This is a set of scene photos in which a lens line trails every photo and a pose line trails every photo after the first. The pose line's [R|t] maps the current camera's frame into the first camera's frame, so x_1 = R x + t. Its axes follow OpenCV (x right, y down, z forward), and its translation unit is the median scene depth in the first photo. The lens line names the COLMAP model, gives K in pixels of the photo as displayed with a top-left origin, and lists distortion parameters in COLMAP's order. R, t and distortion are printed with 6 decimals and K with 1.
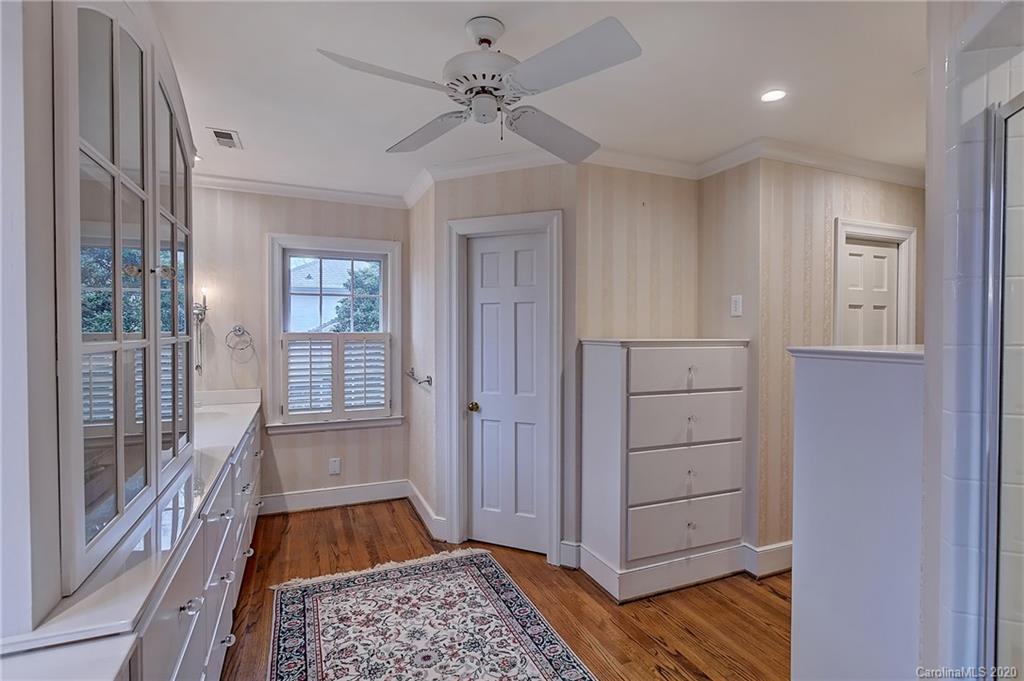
lens RADIAL K [[510.1, 0, 513.6], [0, 510.1, 337.1], [0, 0, 1]] dist [0.001463, 0.000048]
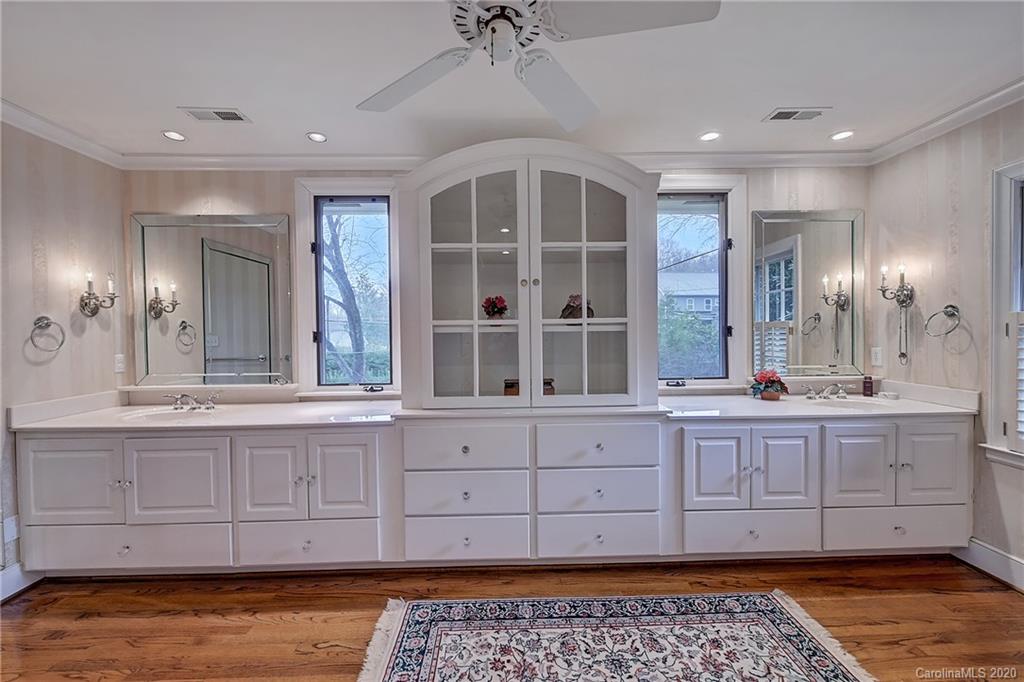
lens RADIAL K [[409.8, 0, 513.5], [0, 409.8, 336.4], [0, 0, 1]] dist [-0.000382, -0.000150]
pose [[-0.368792, 0.022153, -0.929248, 0.393026], [-0.005033, 0.999654, 0.025829, 0.018034], [0.929498, 0.014202, -0.368553, 0.863609]]
